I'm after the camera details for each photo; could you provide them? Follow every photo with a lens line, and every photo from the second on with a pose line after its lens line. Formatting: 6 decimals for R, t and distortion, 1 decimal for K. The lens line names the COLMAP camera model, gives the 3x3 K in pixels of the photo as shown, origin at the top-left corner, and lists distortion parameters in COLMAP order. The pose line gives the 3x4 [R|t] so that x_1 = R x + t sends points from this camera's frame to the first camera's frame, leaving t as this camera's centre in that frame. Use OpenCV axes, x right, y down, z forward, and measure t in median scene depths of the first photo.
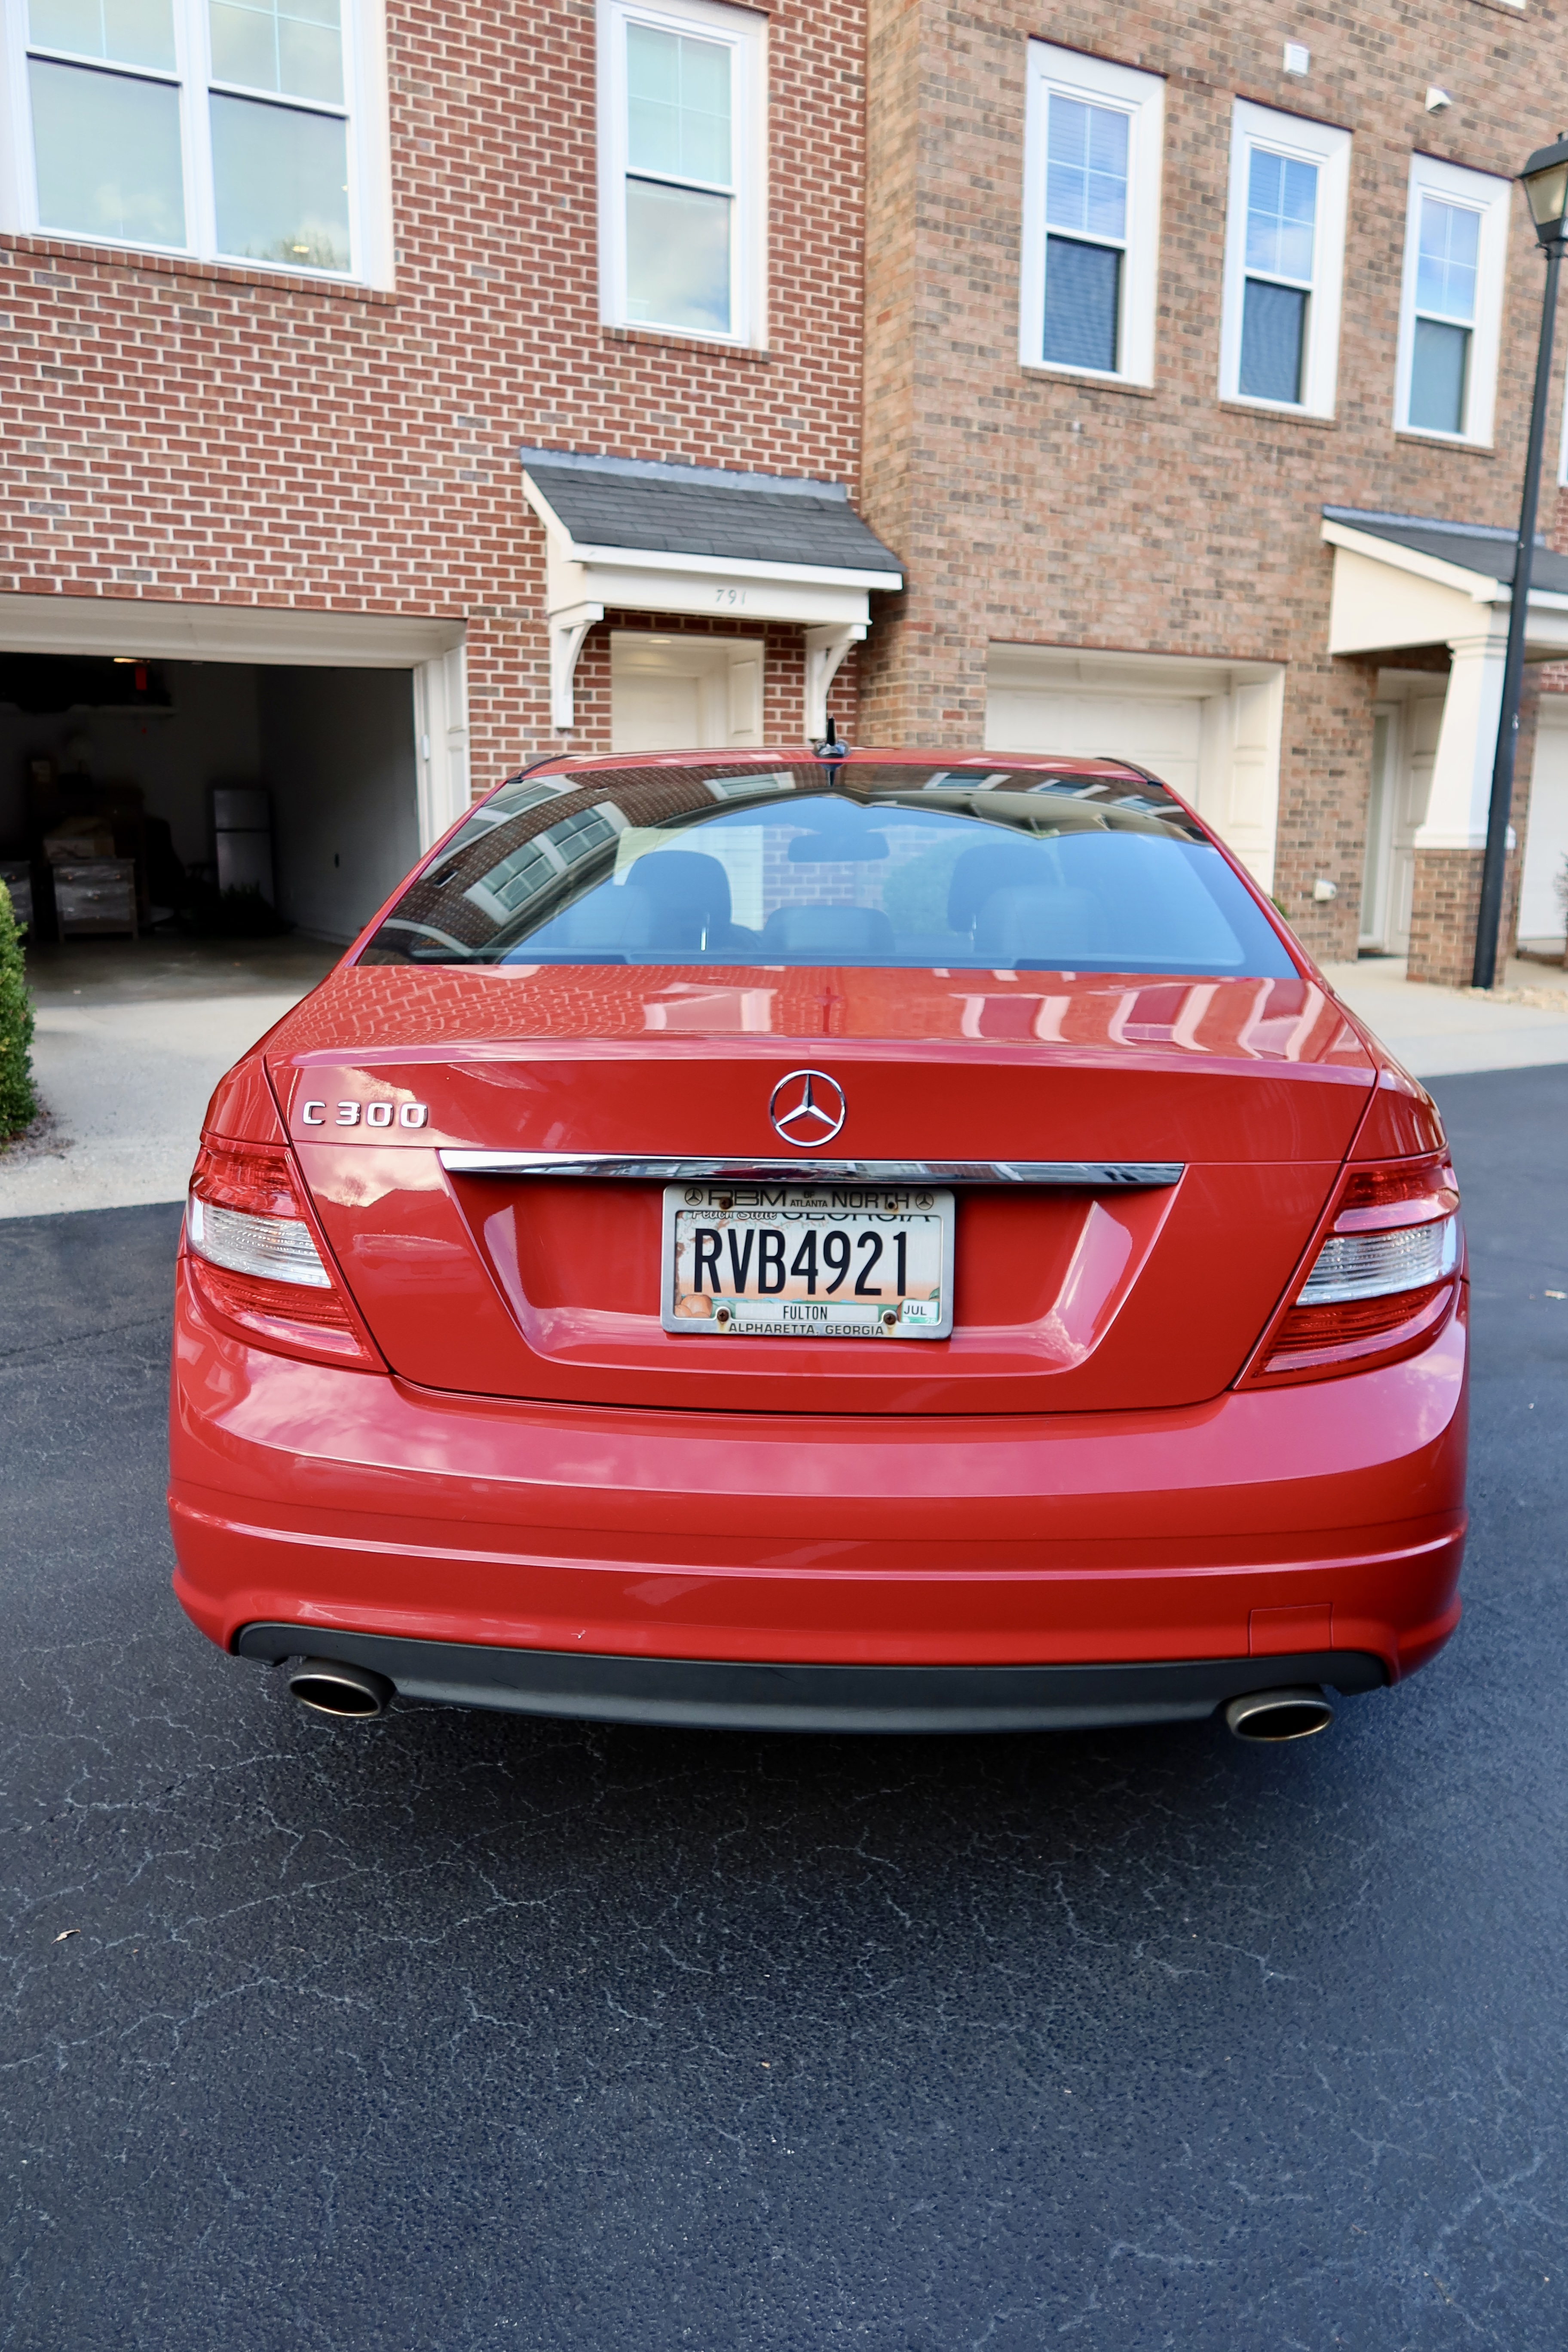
lens RADIAL K [[1639.8, 0, 821.3], [0, 1639.8, 1169.3], [0, 0, 1]] dist [-0.008230, -0.001531]
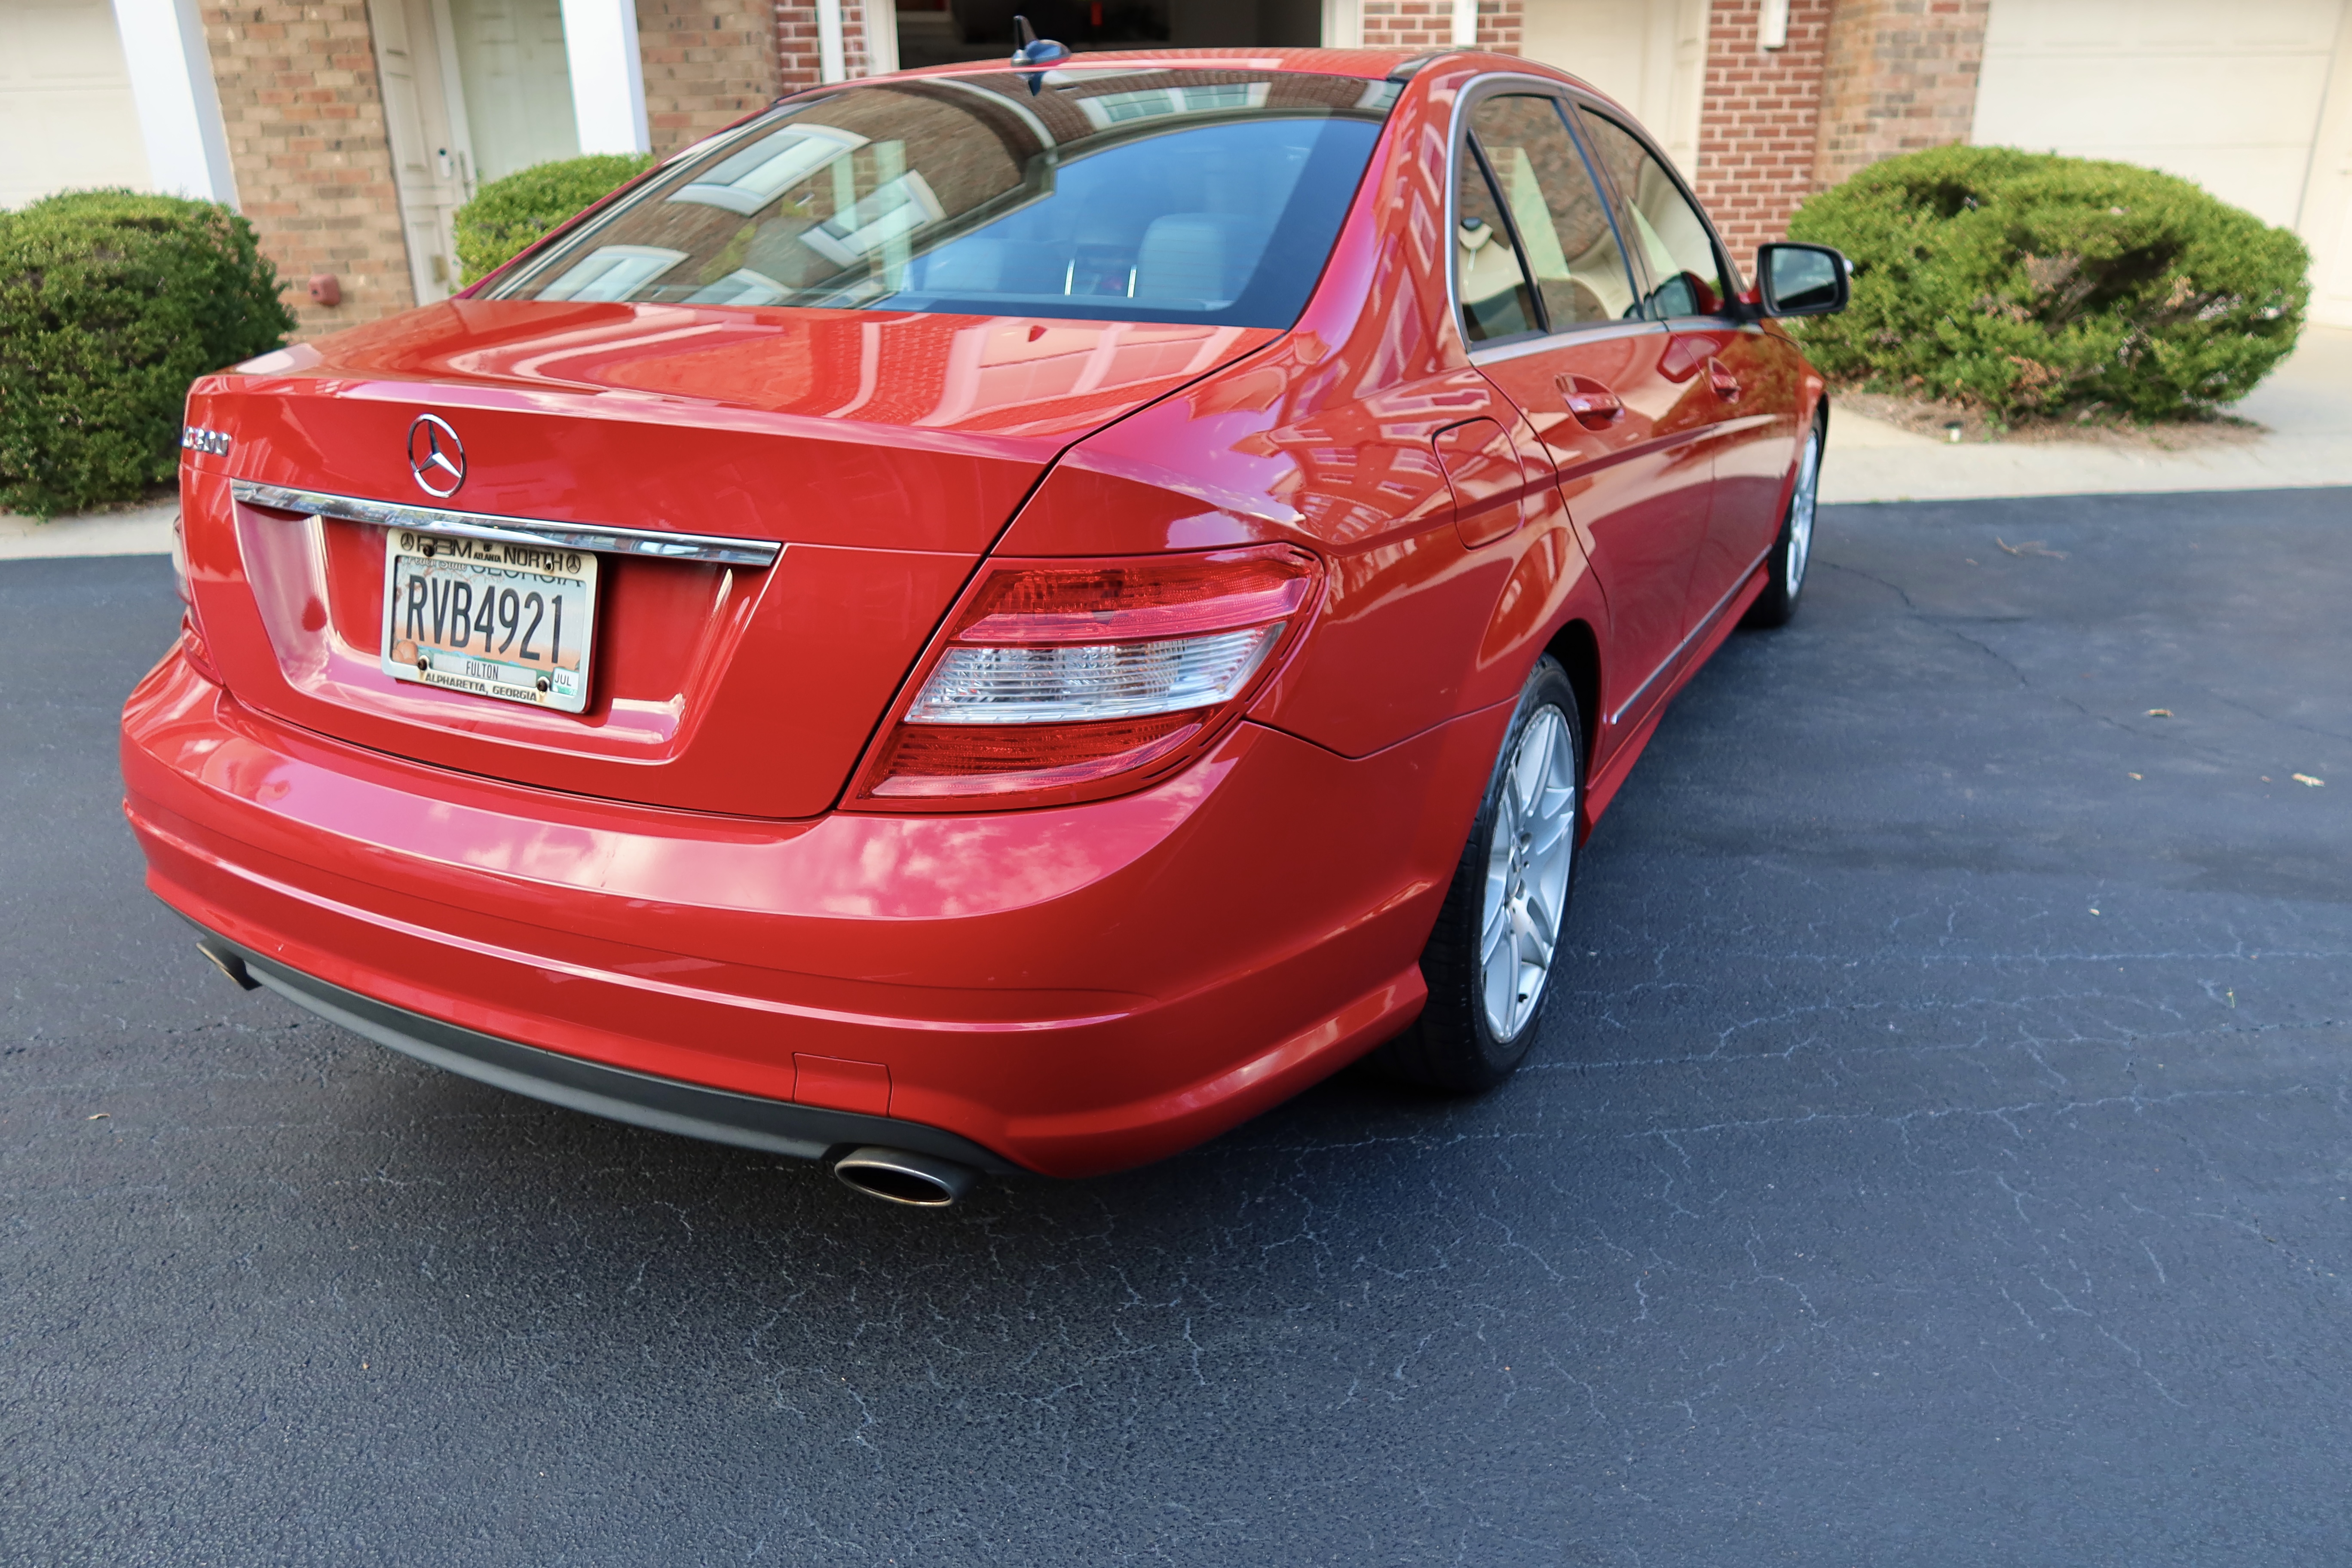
lens RADIAL K [[1639.8, 0, 1176.0], [0, 1639.8, 784.0], [0, 0, 1]] dist [-0.008230, -0.001531]
pose [[0.903870, 0.131168, -0.407202, 0.760340], [-0.066197, 0.983255, 0.169789, -0.038000], [0.422654, -0.126512, 0.897418, 0.295254]]
